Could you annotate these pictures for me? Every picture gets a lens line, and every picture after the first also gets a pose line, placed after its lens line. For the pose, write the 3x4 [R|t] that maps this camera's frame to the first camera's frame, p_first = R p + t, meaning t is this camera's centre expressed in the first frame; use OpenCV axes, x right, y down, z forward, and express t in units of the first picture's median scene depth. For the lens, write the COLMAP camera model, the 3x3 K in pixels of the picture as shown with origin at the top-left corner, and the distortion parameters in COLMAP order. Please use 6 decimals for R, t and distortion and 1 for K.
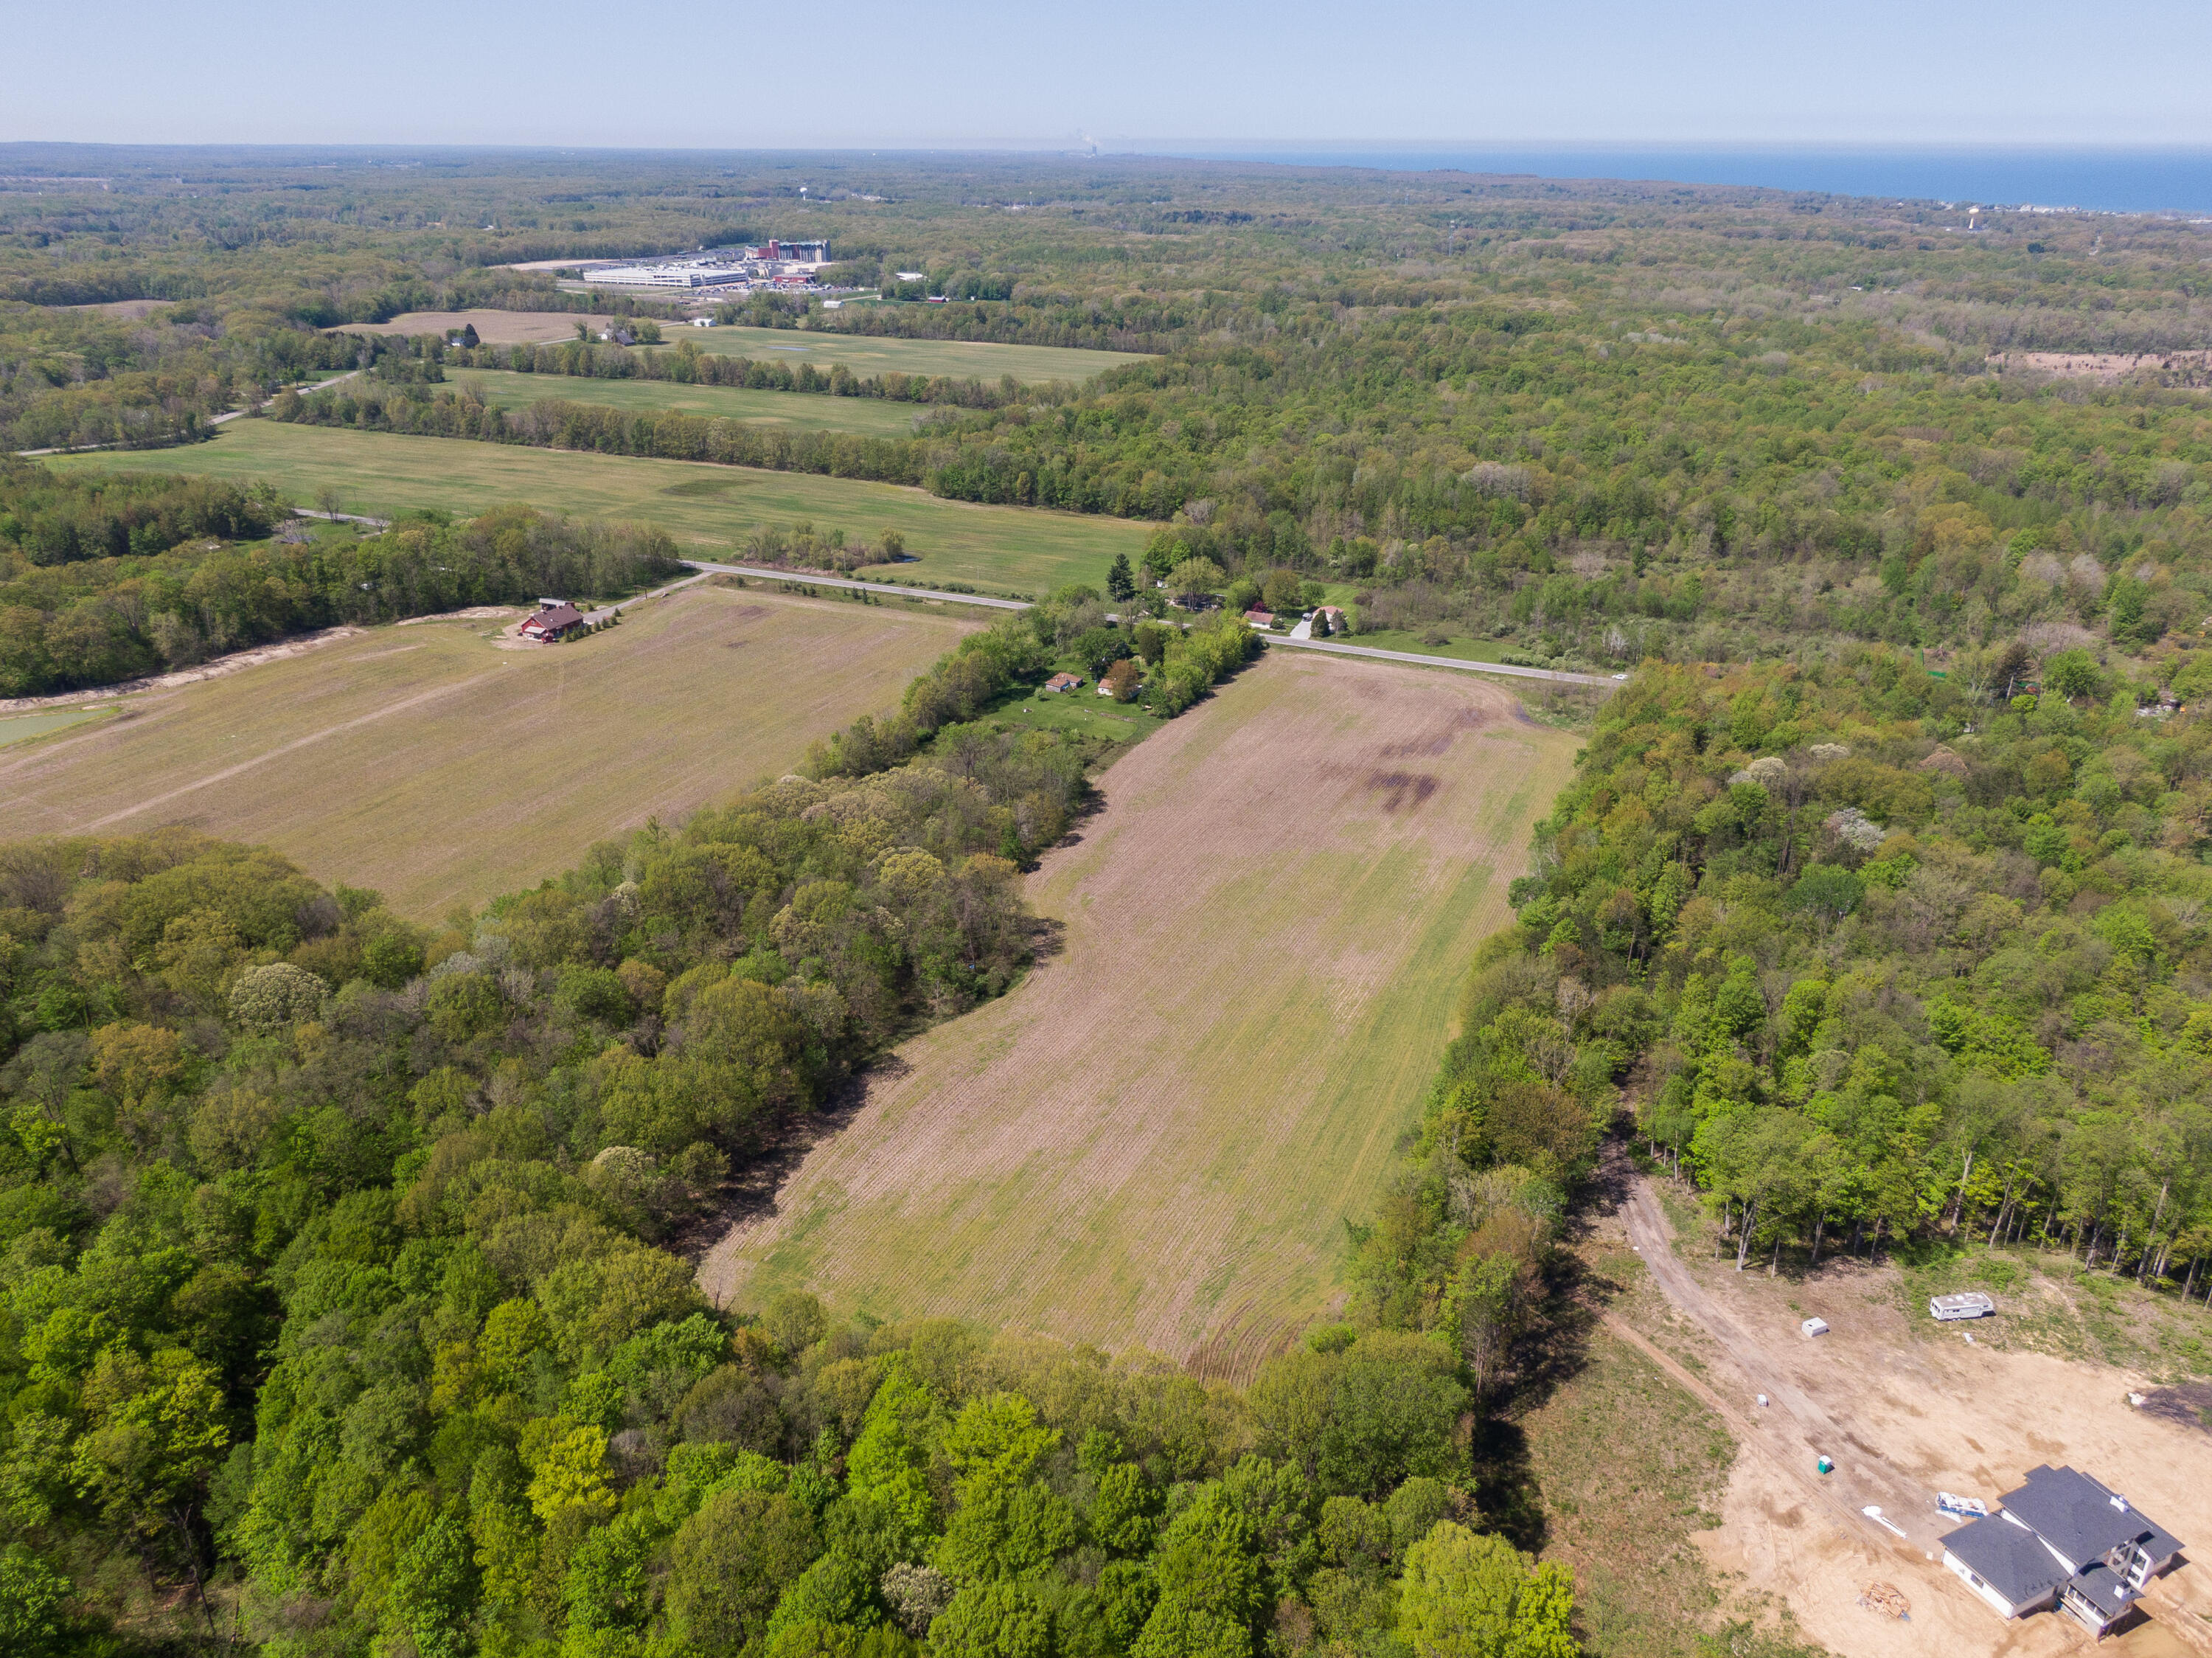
lens RADIAL K [[1580.6, 0, 1106.0], [0, 1580.6, 829.0], [0, 0, 1]] dist [0.044418, -0.074943]
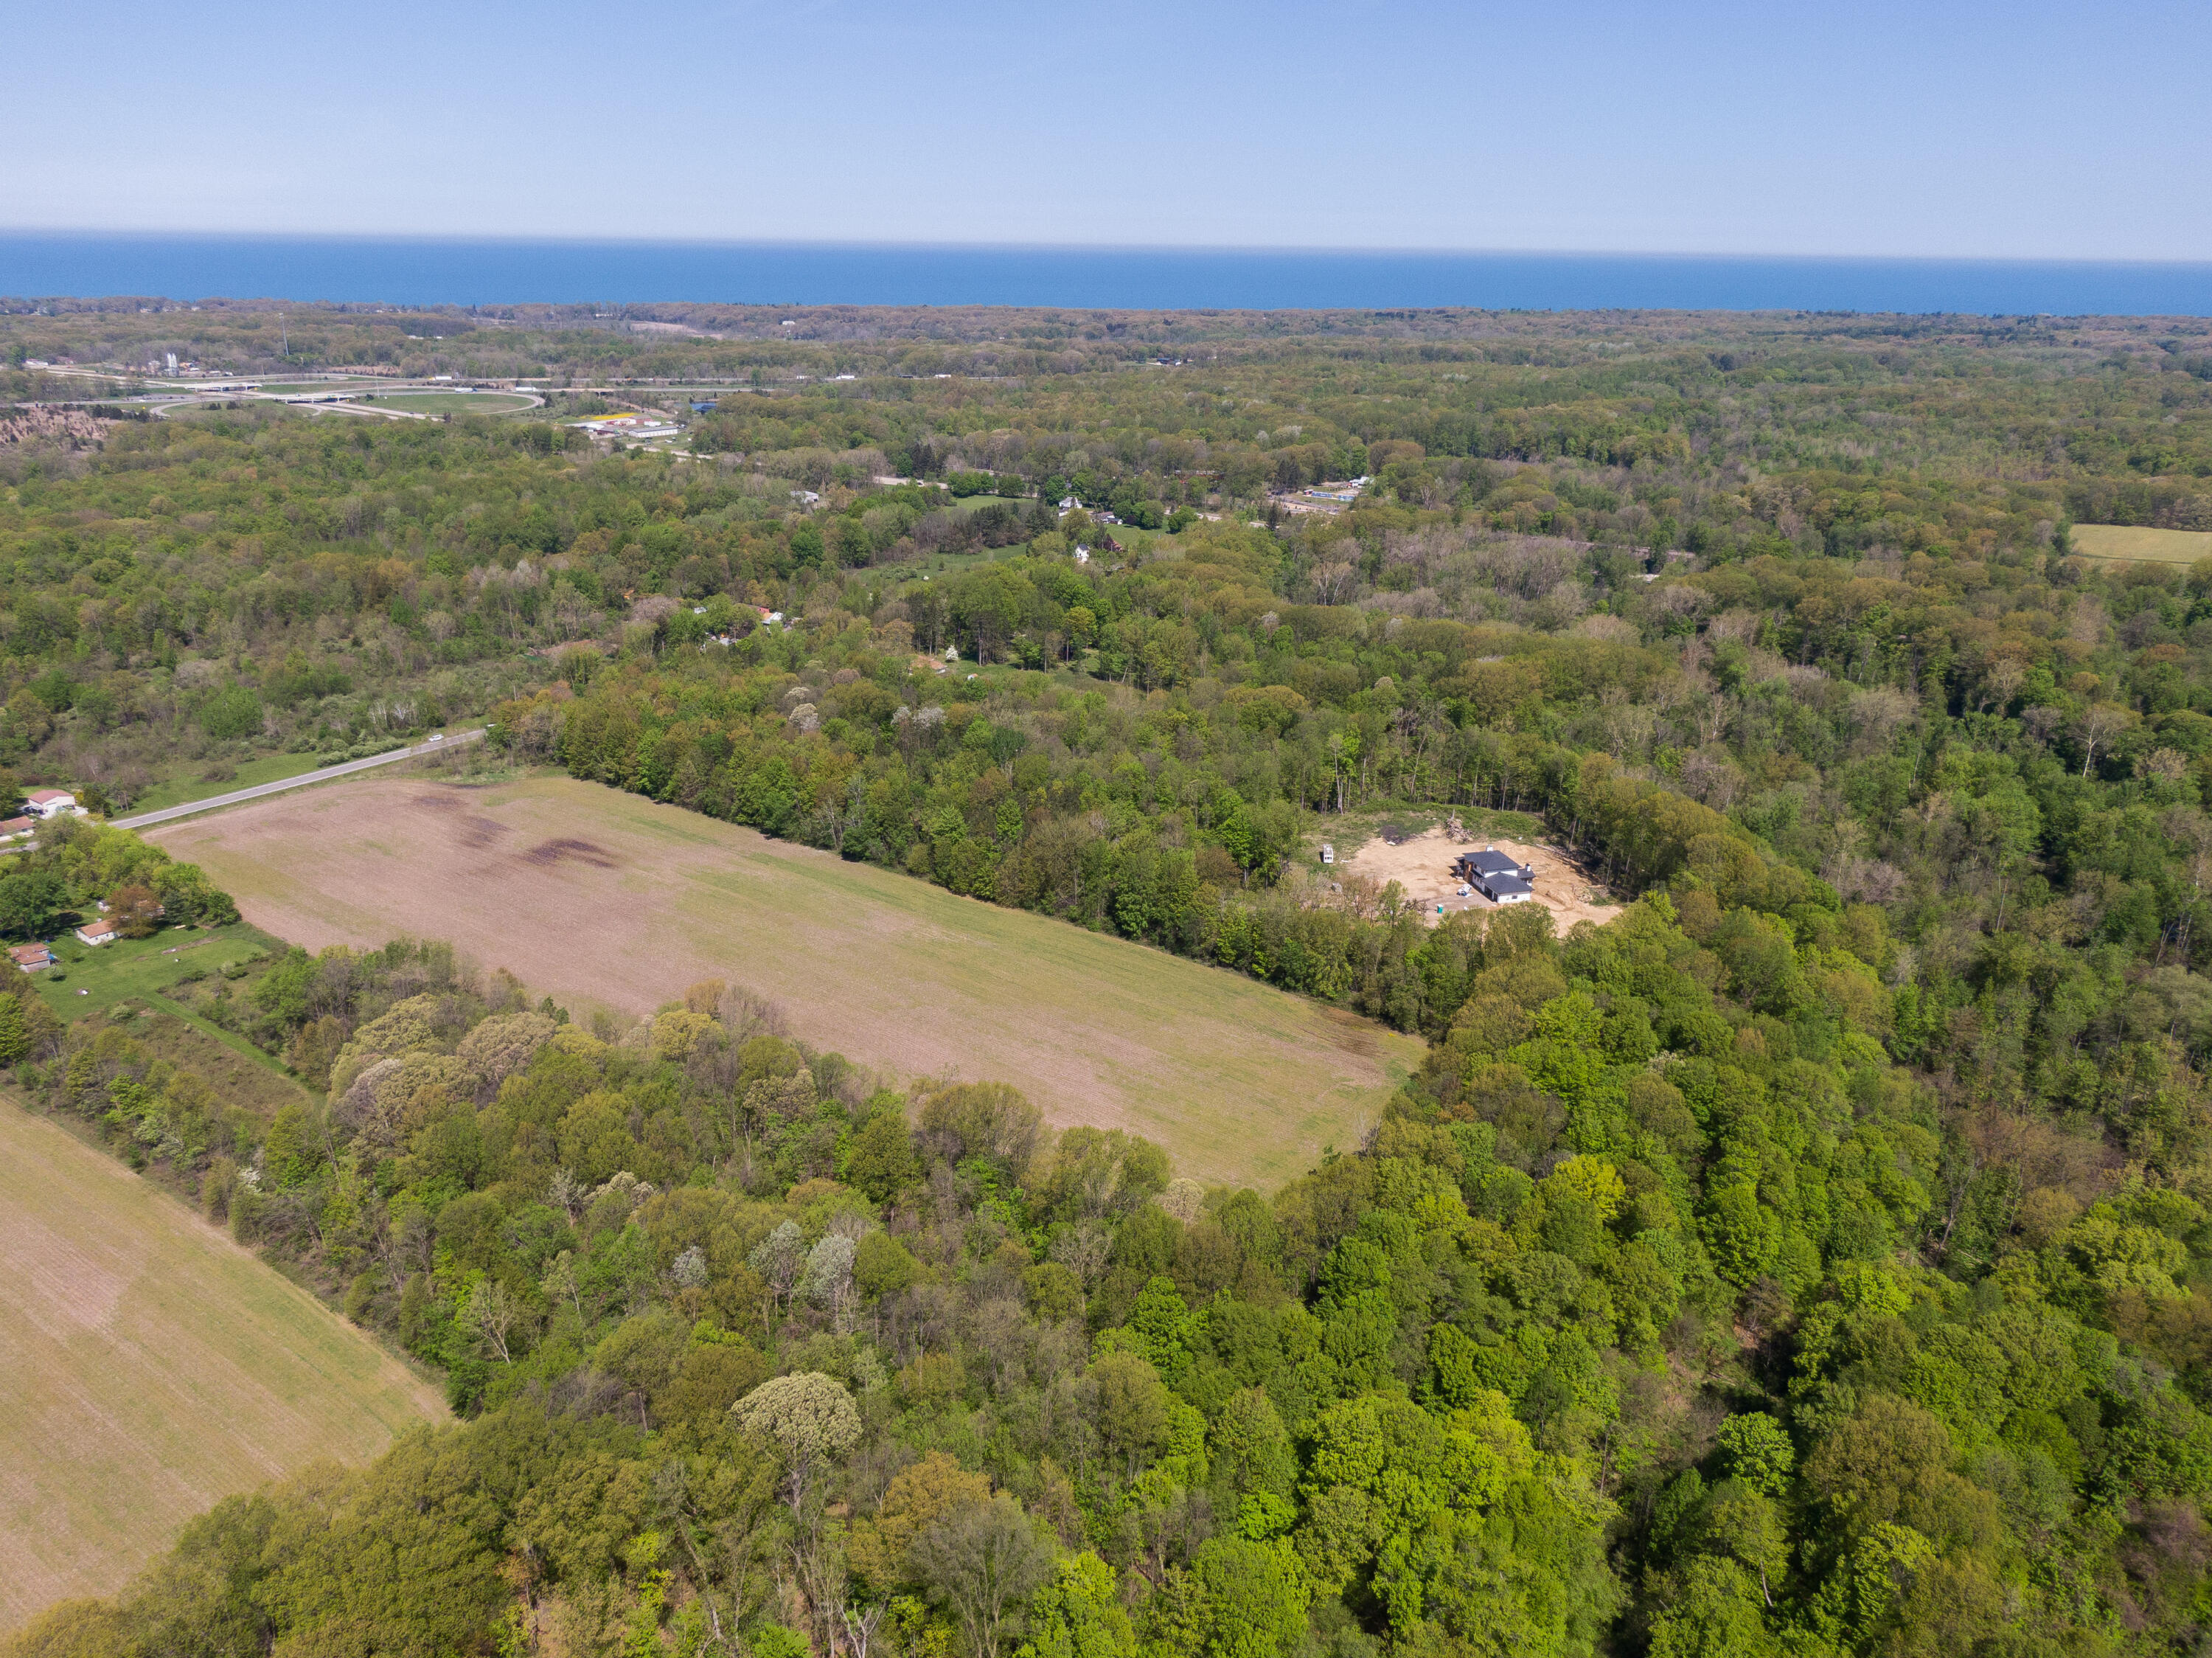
lens RADIAL K [[1580.6, 0, 1106.0], [0, 1580.6, 829.0], [0, 0, 1]] dist [0.044418, -0.074943]
pose [[0.183210, -0.332068, 0.925292, -0.536965], [0.371644, 0.894769, 0.247527, -0.128066], [-0.910118, 0.298530, 0.287341, 0.298590]]
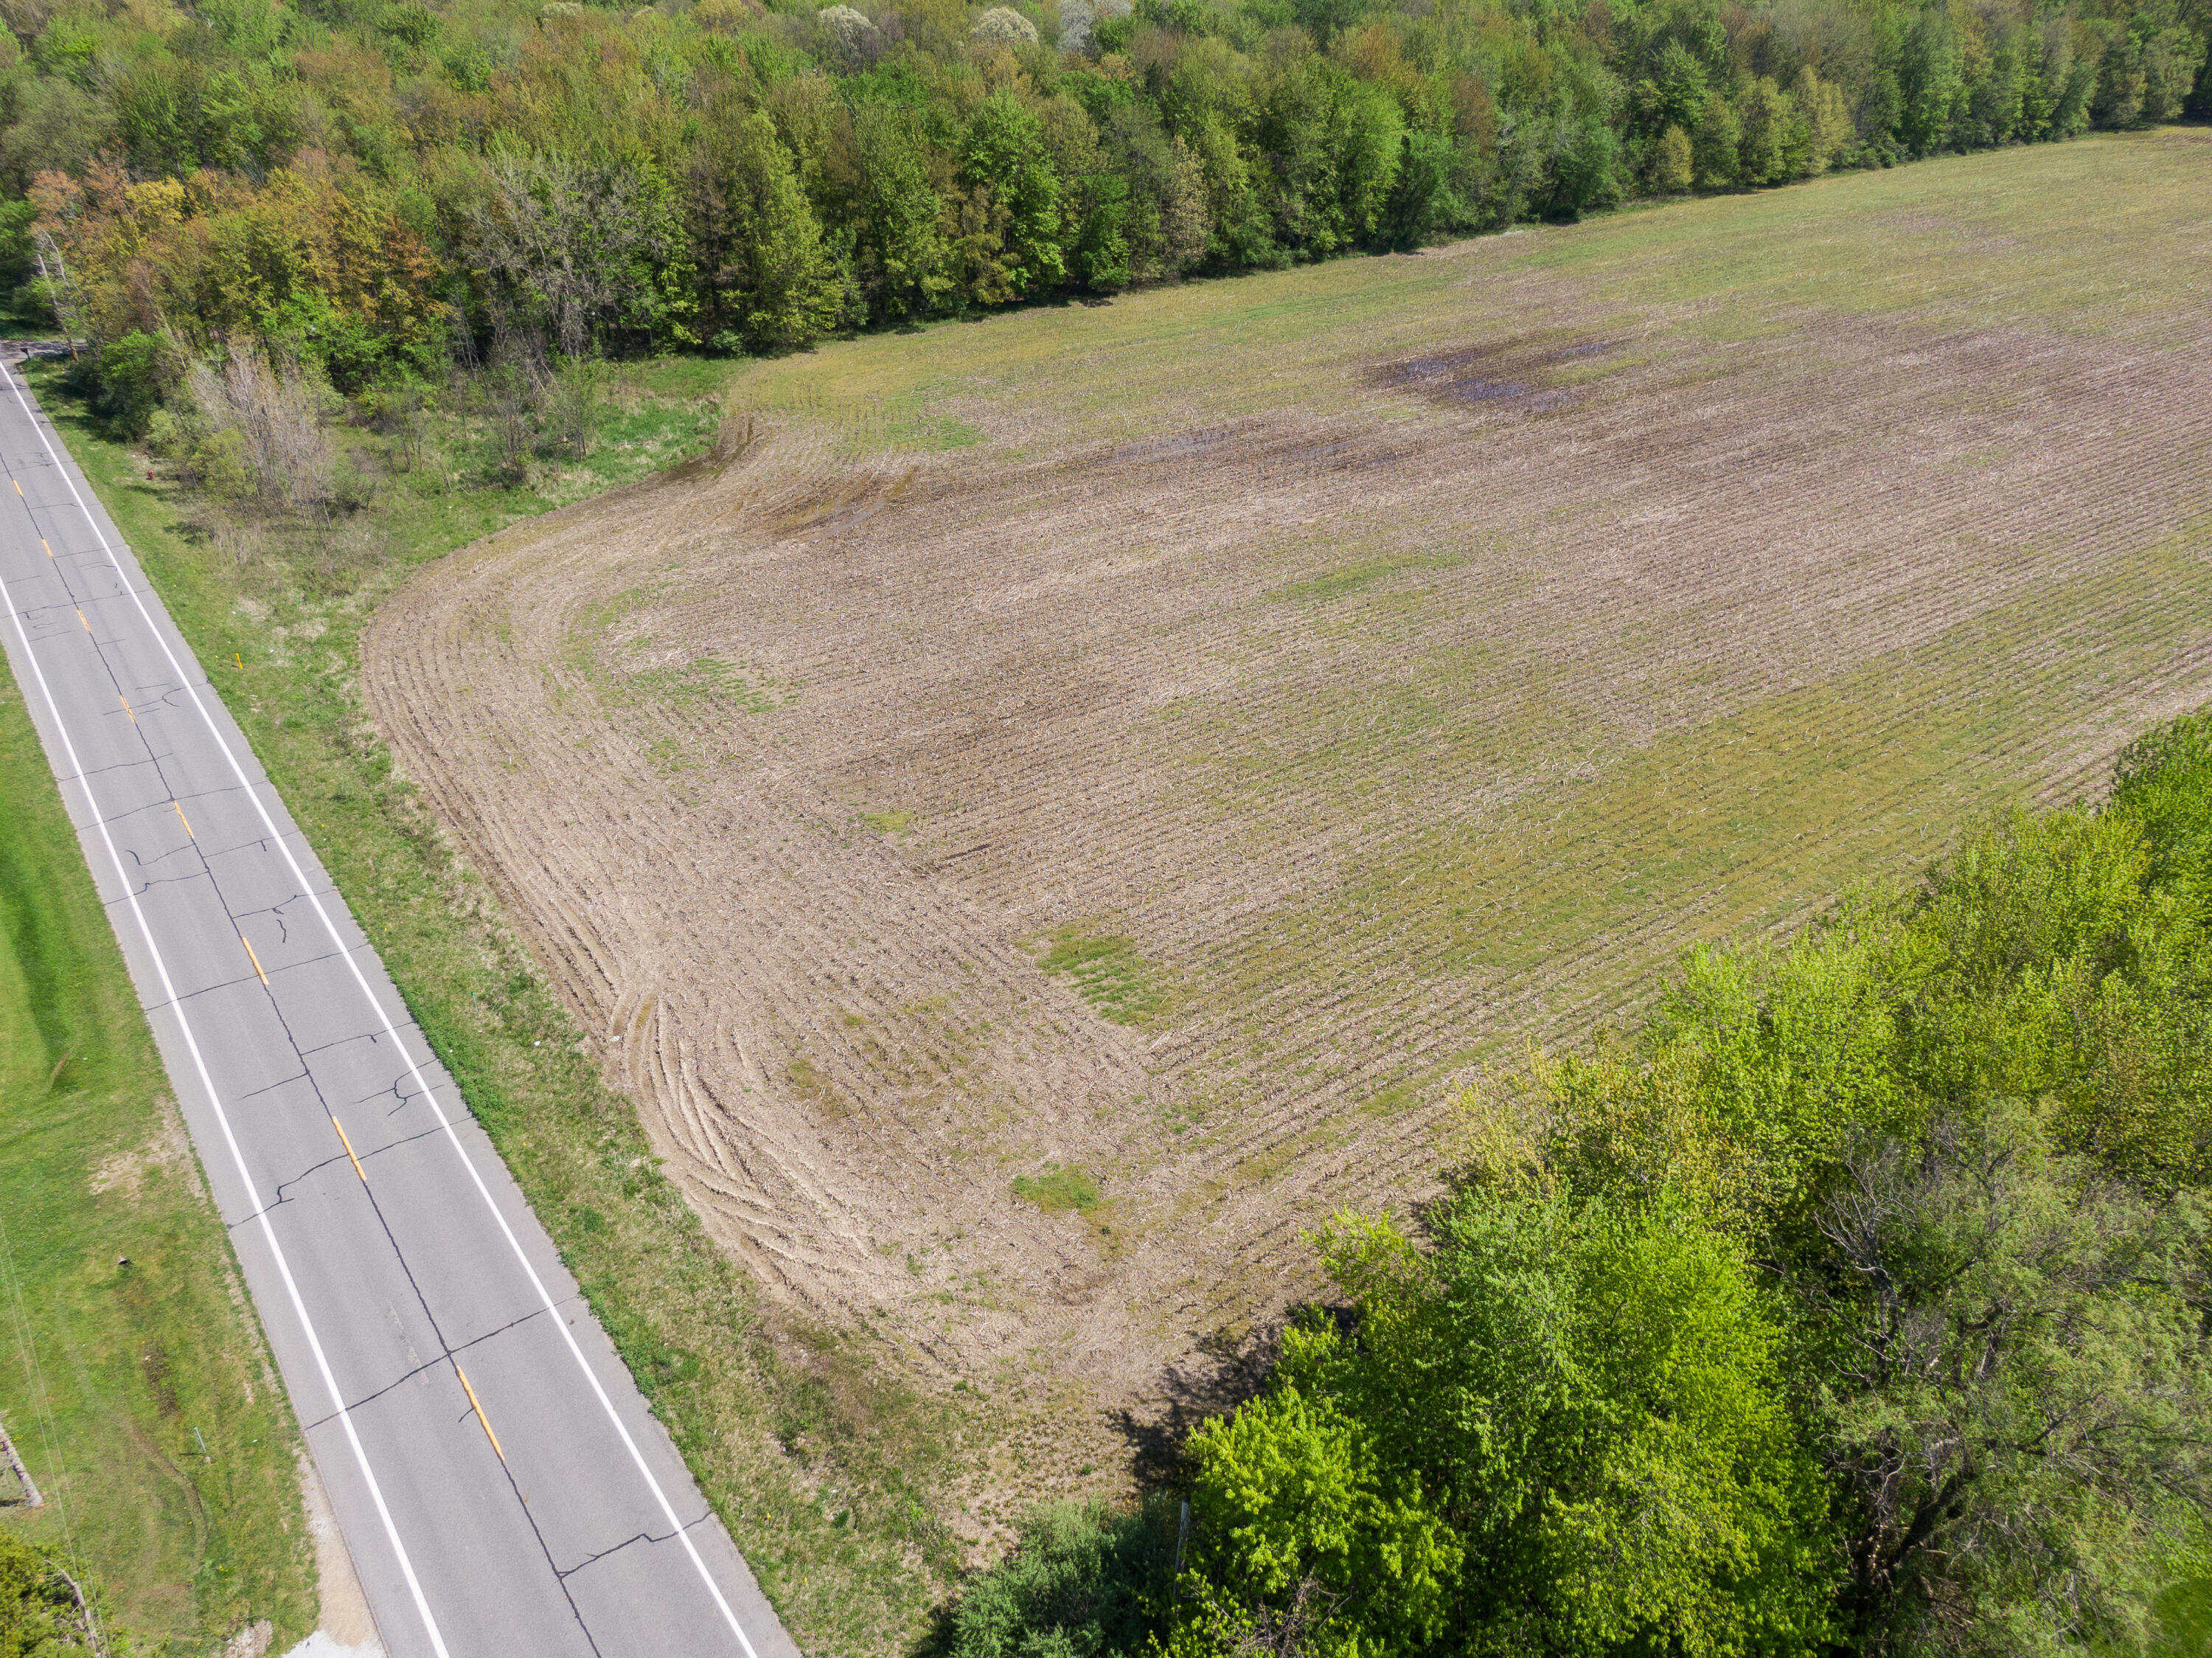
lens RADIAL K [[1578.9, 0, 1106.0], [0, 1578.9, 829.0], [0, 0, 1]] dist [0.053589, -0.072735]
pose [[-0.875915, -0.262687, 0.404682, 0.073801], [0.178861, 0.602212, 0.778043, -0.195943], [-0.448086, 0.753881, -0.480502, 0.993650]]
